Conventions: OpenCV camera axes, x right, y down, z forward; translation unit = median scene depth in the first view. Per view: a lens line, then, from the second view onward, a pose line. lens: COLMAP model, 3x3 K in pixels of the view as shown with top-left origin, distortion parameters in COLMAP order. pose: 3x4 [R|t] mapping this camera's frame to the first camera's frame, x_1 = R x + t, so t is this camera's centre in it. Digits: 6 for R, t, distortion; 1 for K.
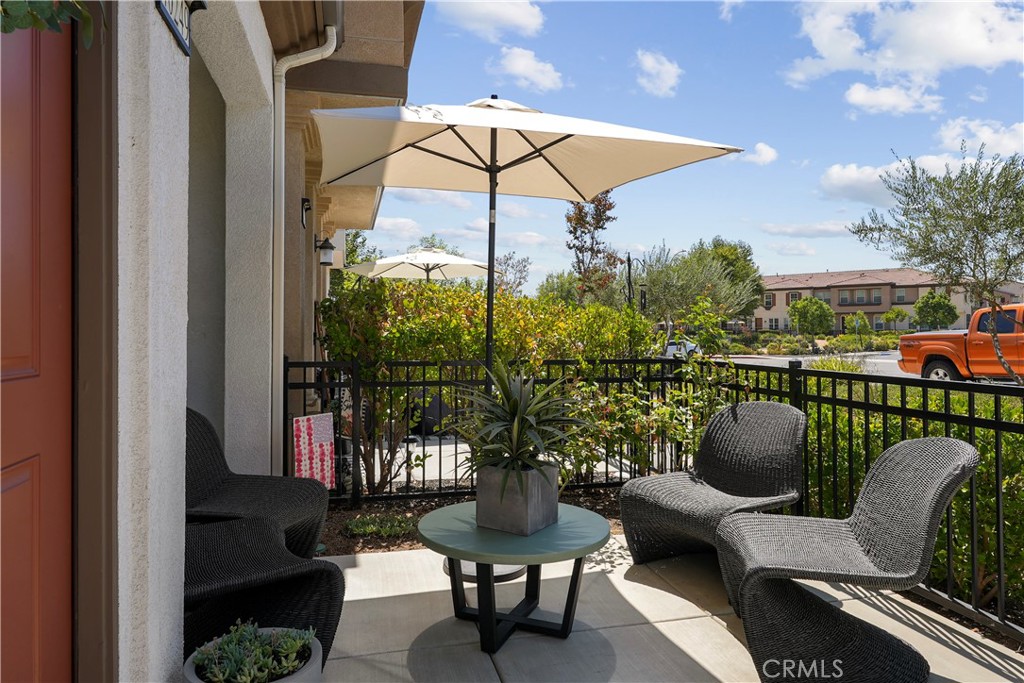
lens RADIAL K [[677.7, 0, 512.8], [0, 677.7, 325.3], [0, 0, 1]] dist [-0.003706, -0.000742]
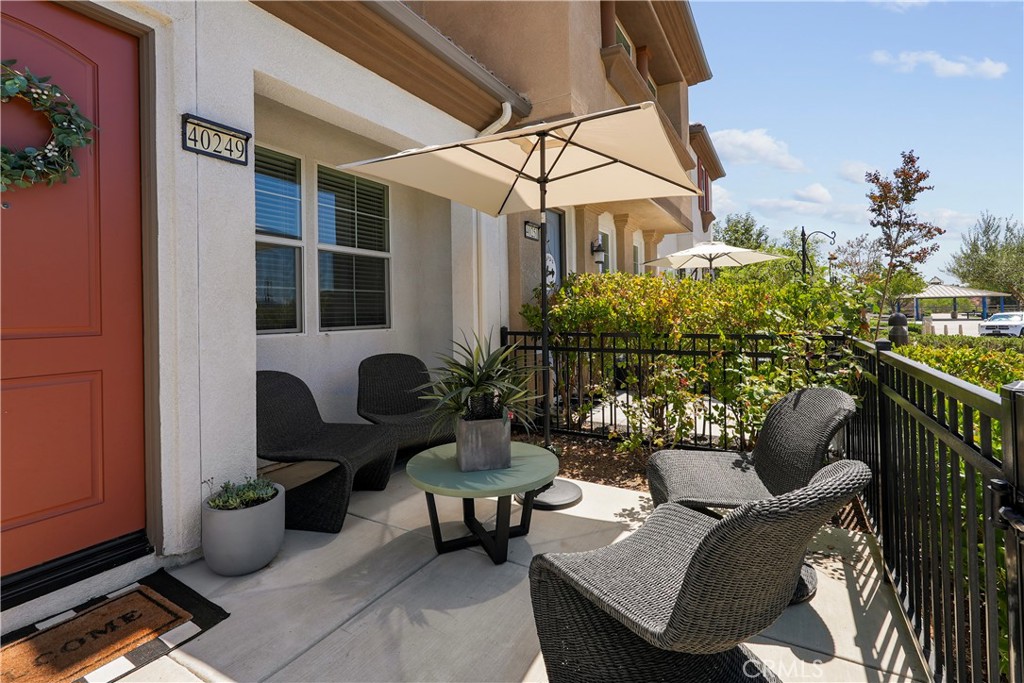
lens RADIAL K [[468.1, 0, 515.3], [0, 468.1, 308.1], [0, 0, 1]] dist [0.001036, 0.000528]
pose [[0.724364, -0.017110, -0.689205, 0.204035], [0.020420, 0.999786, -0.003359, 0.003126], [0.689115, -0.011640, 0.724558, 0.128699]]
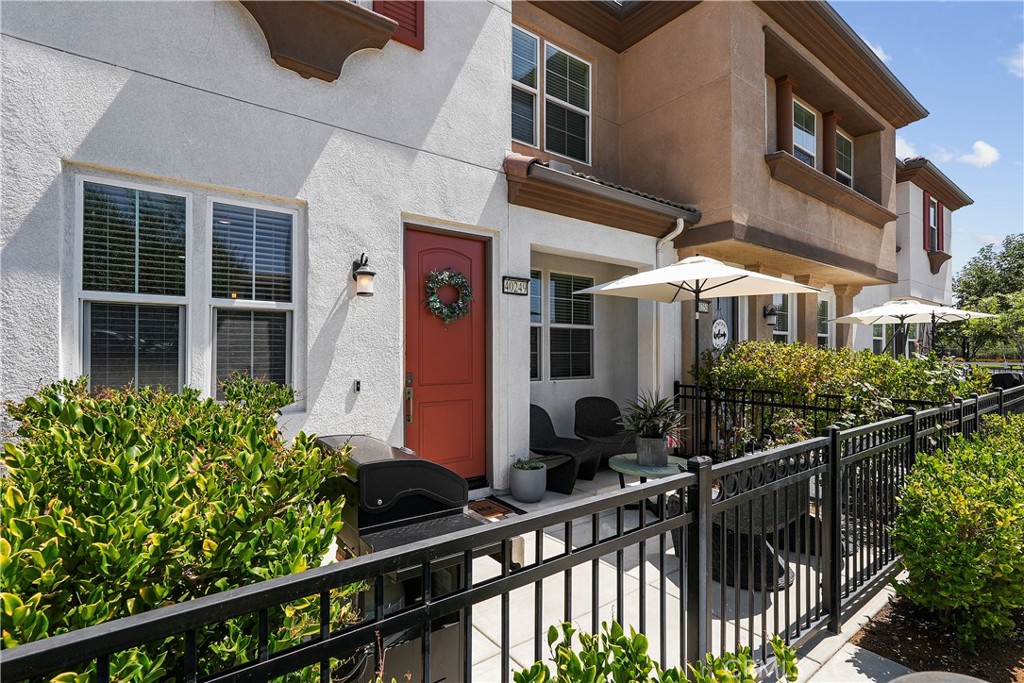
lens RADIAL K [[495.2, 0, 512.0], [0, 495.2, 341.5], [0, 0, 1]] dist [-0.008689, 0.000192]
pose [[0.407430, -0.013272, -0.913140, 0.407489], [0.001260, 0.999902, -0.013970, -0.026319], [0.913235, 0.004541, 0.407407, -0.026327]]
